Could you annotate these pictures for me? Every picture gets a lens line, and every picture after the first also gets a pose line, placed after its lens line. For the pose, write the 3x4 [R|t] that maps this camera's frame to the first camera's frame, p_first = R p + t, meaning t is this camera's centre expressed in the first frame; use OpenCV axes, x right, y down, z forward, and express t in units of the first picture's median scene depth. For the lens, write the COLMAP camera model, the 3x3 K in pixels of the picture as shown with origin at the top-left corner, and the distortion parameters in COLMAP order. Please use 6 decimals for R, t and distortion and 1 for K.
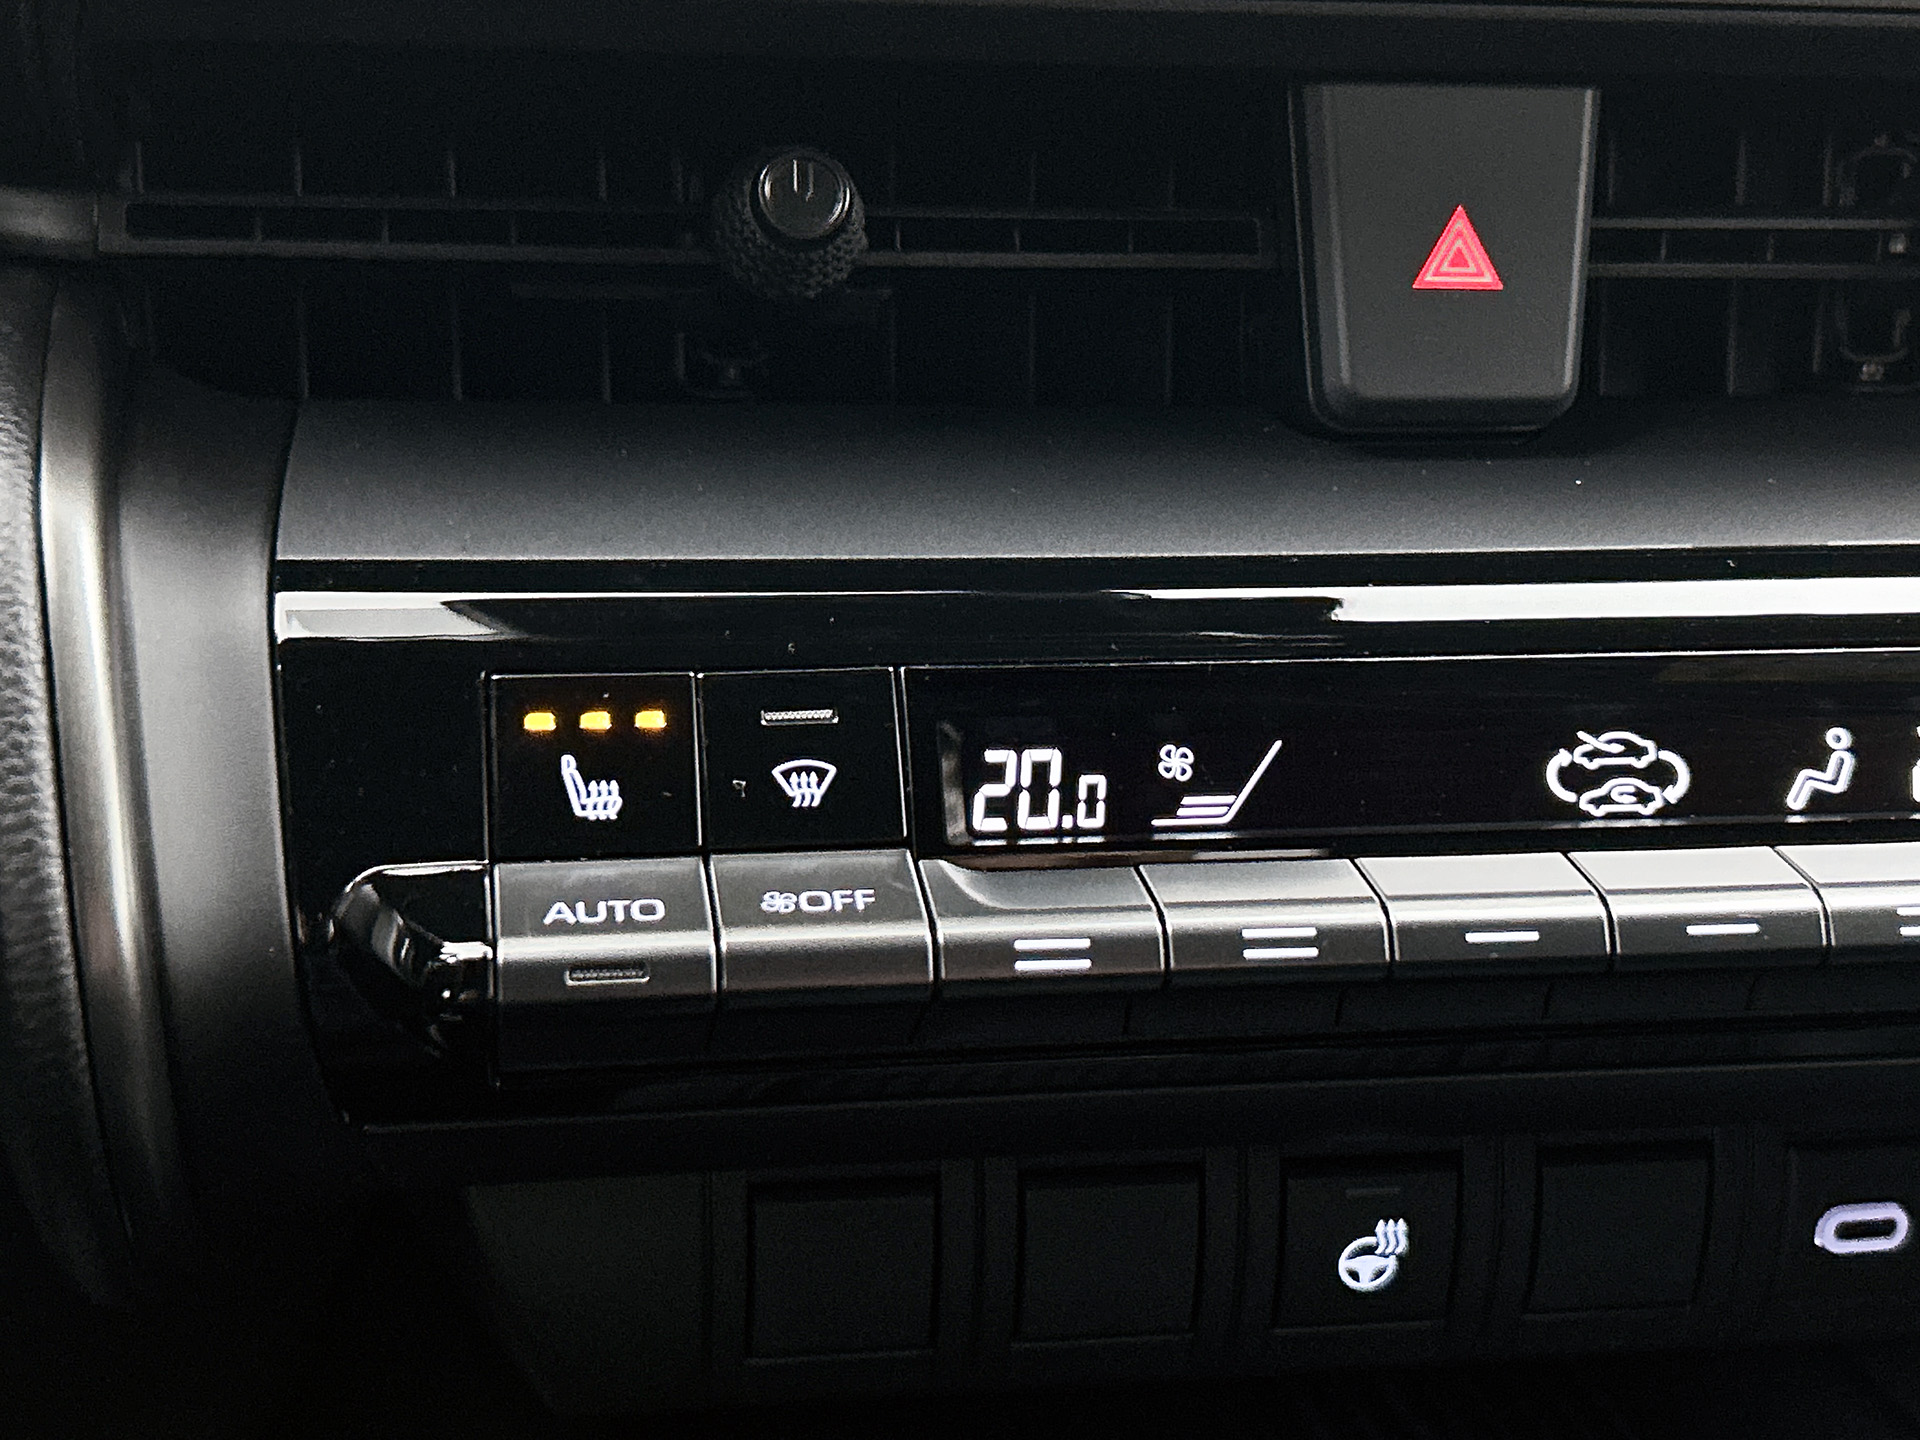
lens RADIAL K [[2754.0, 0, 960.0], [0, 2754.0, 720.0], [0, 0, 1]] dist [0.249269, -1.066450]
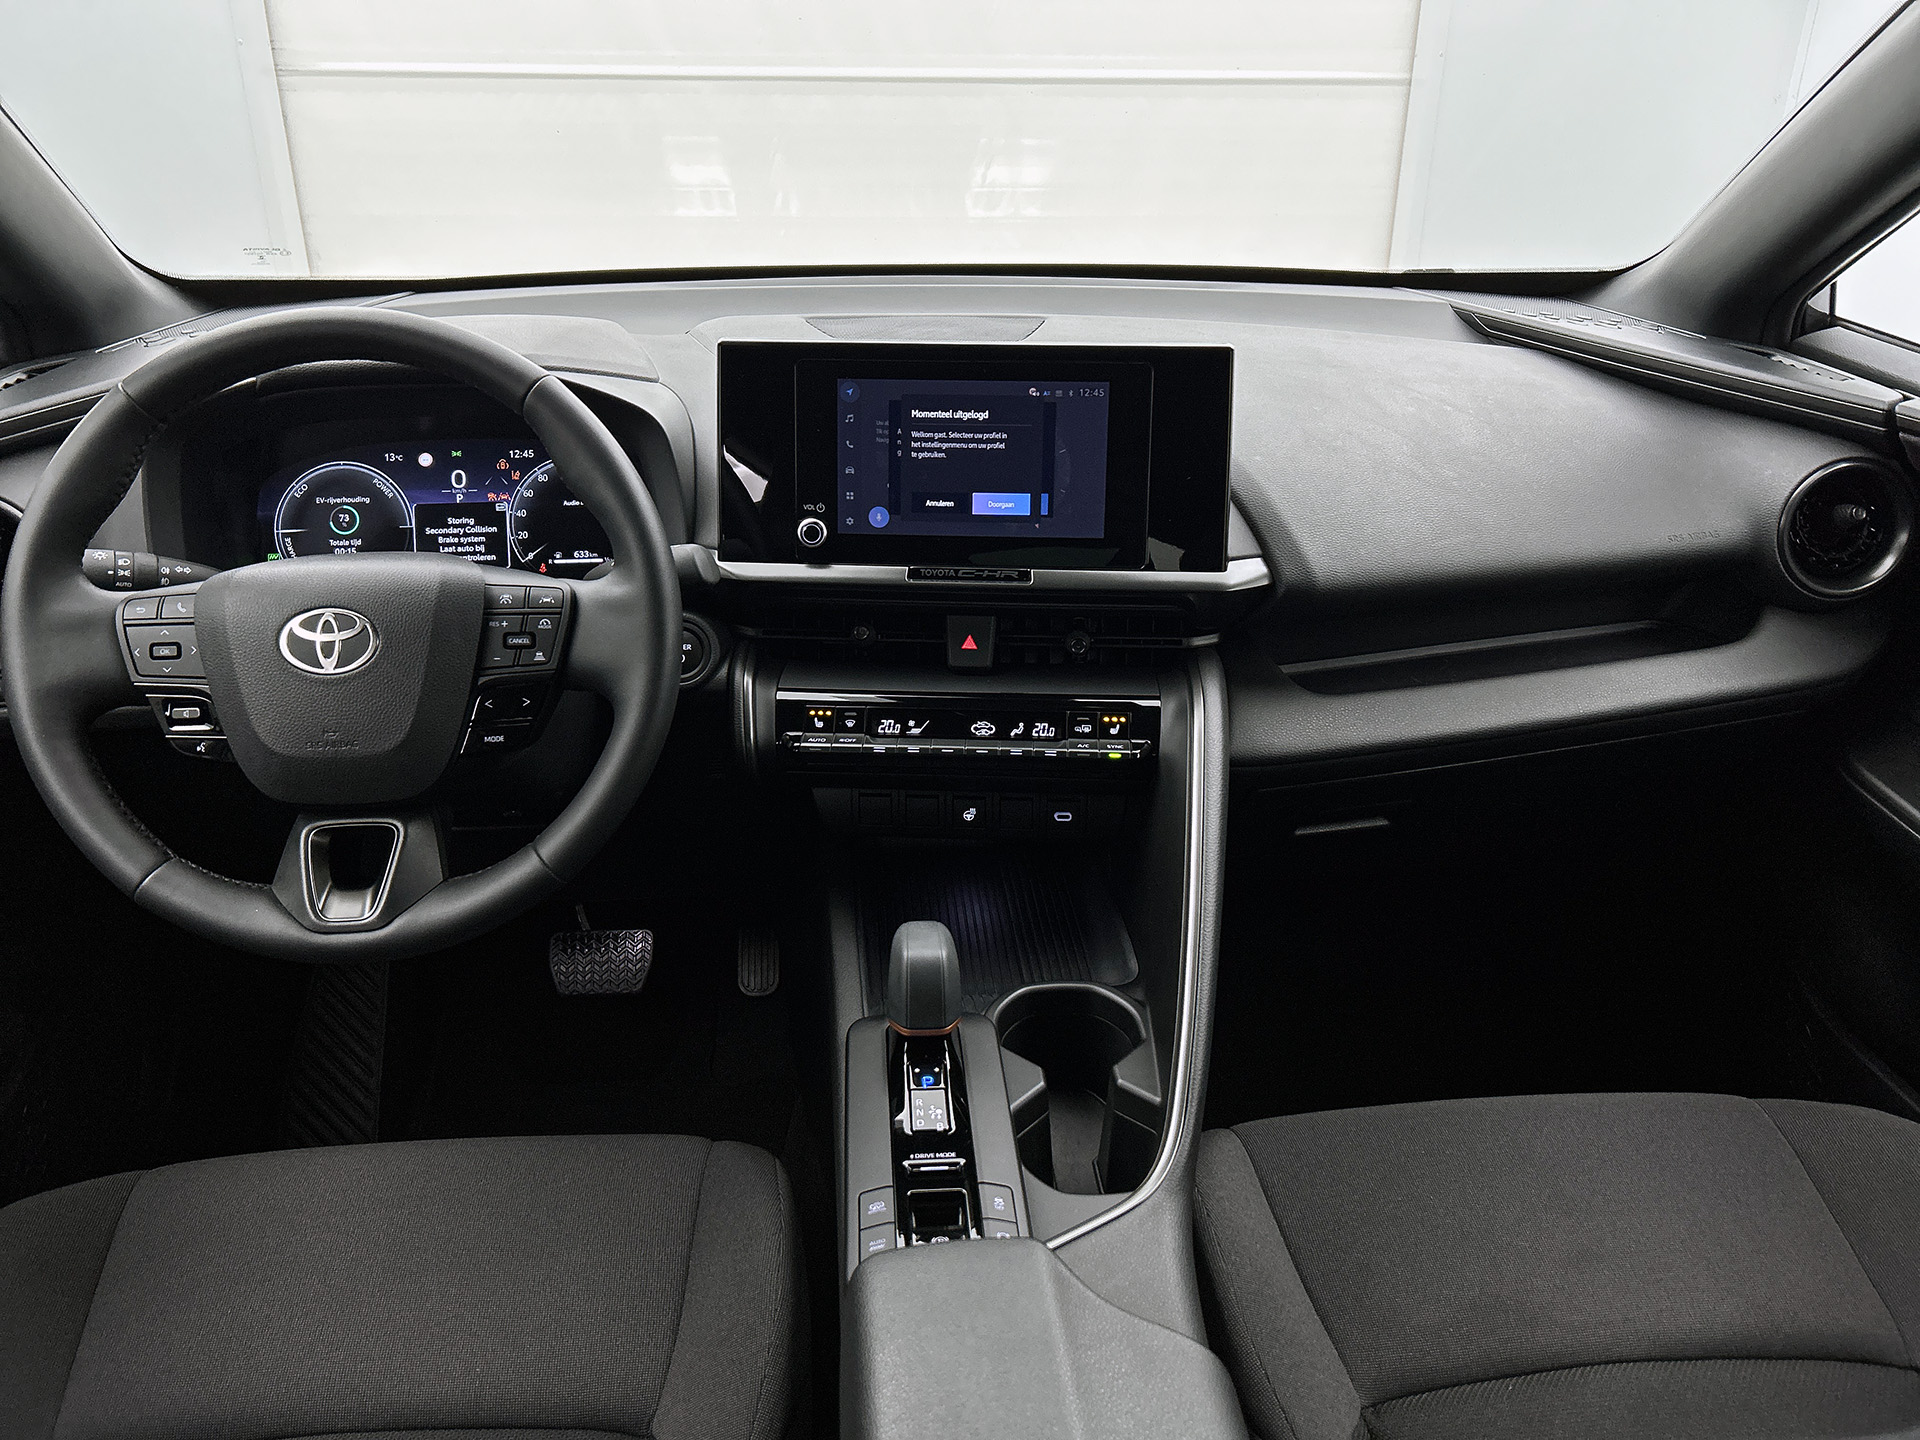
lens RADIAL K [[1440.0, 0, 960.0], [0, 1440.0, 720.0], [0, 0, 1]] dist [0.111443, -0.205616]
pose [[0.975329, 0.044293, -0.216267, 0.918445], [-0.042719, 0.999016, 0.011946, -0.037194], [0.216583, -0.002413, 0.976261, -2.253344]]
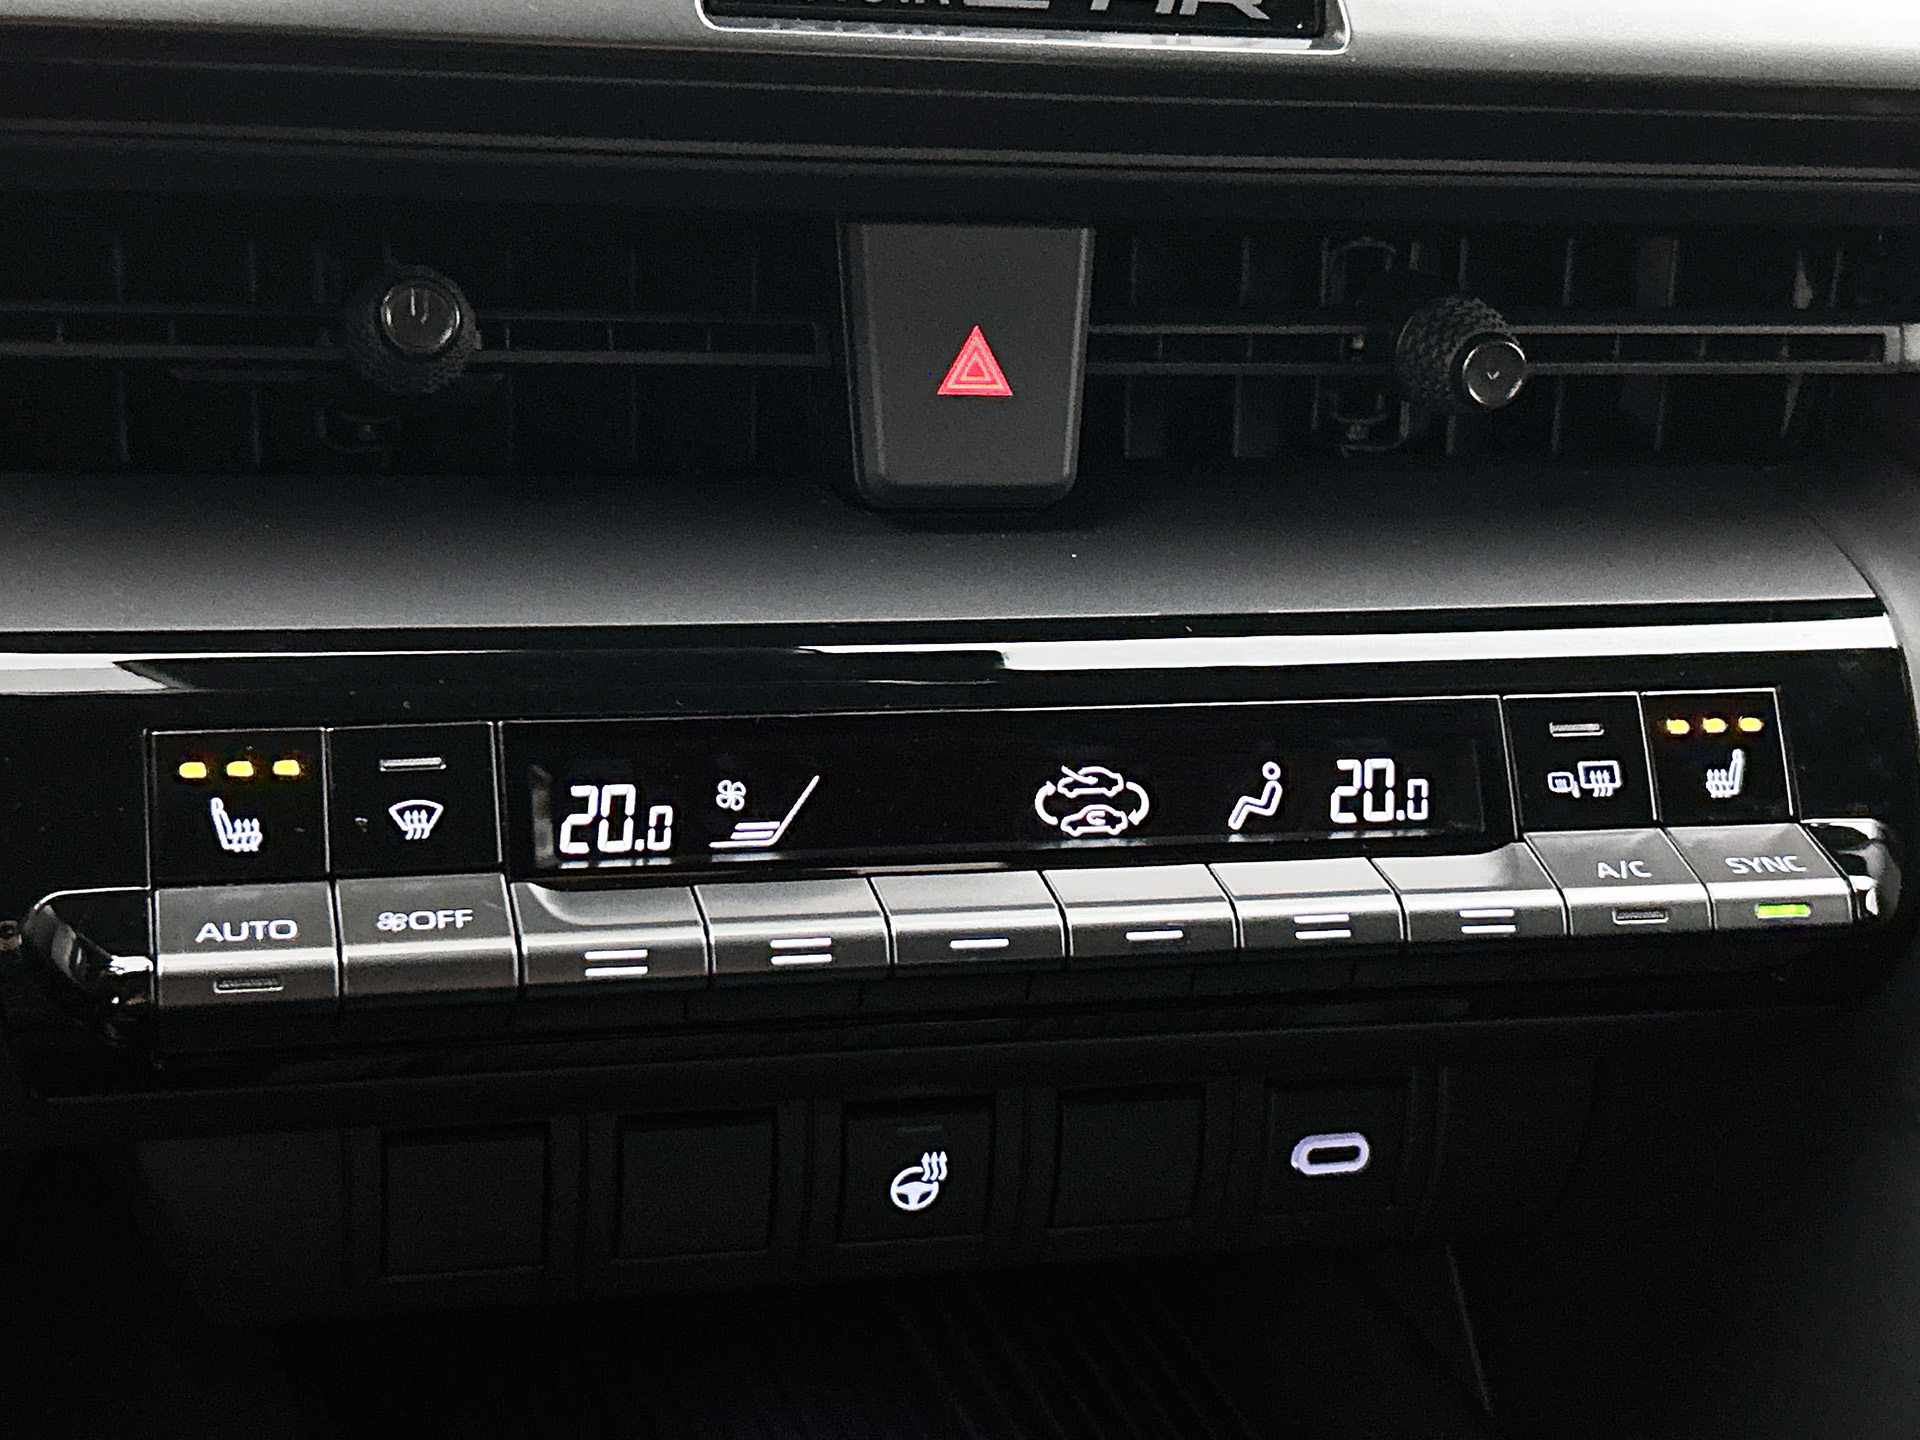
lens RADIAL K [[3017.4, 0, 960.0], [0, 3017.4, 720.0], [0, 0, 1]] dist [0.109889, -0.070710]
pose [[0.996309, 0.004690, 0.085706, 0.065351], [-0.009718, 0.998249, 0.058350, -0.097286], [-0.085282, -0.058968, 0.994610, -0.333604]]
